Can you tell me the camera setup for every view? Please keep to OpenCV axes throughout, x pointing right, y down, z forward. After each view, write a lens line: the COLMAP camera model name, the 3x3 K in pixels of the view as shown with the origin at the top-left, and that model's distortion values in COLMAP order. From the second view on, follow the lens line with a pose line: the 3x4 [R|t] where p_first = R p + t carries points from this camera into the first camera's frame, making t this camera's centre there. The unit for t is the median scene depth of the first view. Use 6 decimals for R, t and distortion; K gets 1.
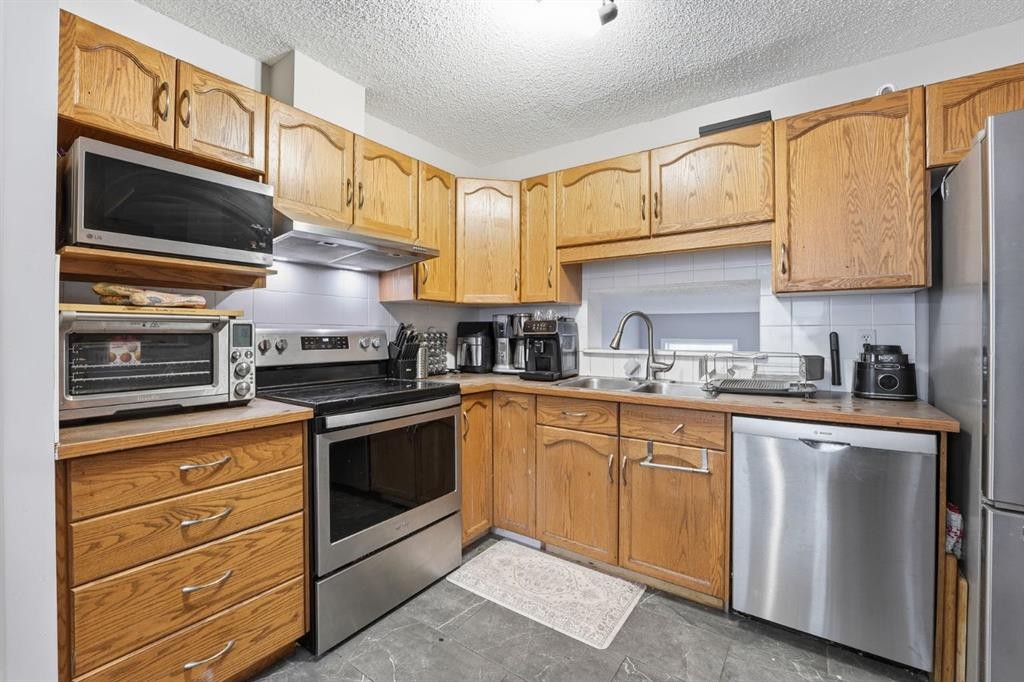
lens RADIAL K [[420.0, 0, 522.8], [0, 420.0, 332.0], [0, 0, 1]] dist [-0.023021, 0.002412]
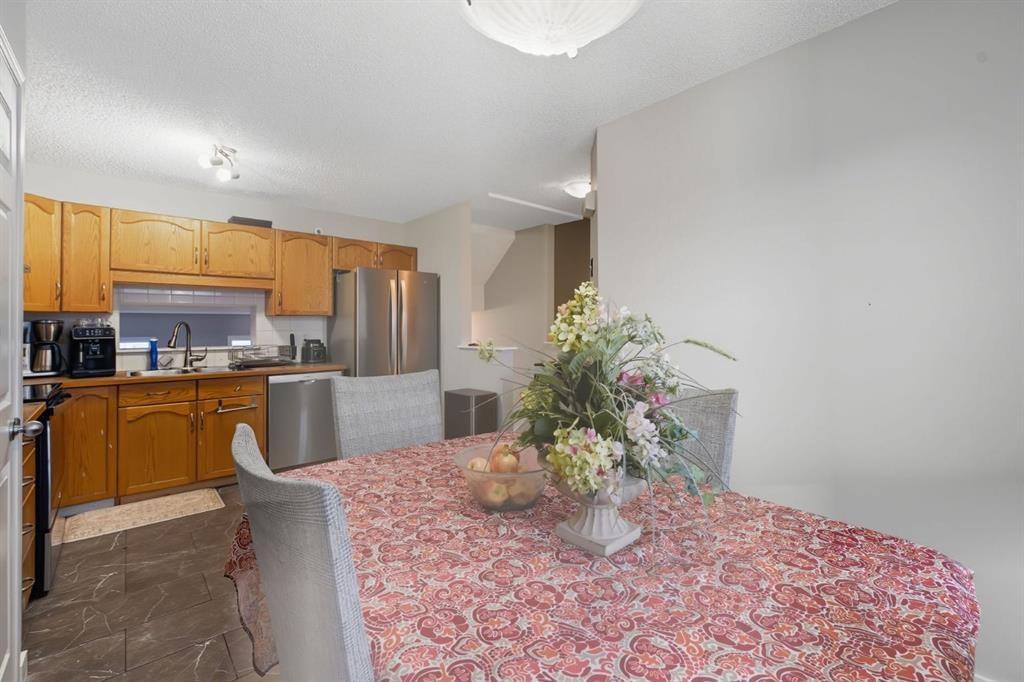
lens RADIAL K [[420.0, 0, 499.9], [0, 420.0, 323.9], [0, 0, 1]] dist [-0.023021, 0.002412]
pose [[0.271107, 0.005082, 0.962536, -1.020514], [0.003534, 0.999974, -0.006274, -0.034618], [-0.962543, 0.005102, 0.271082, -0.580825]]
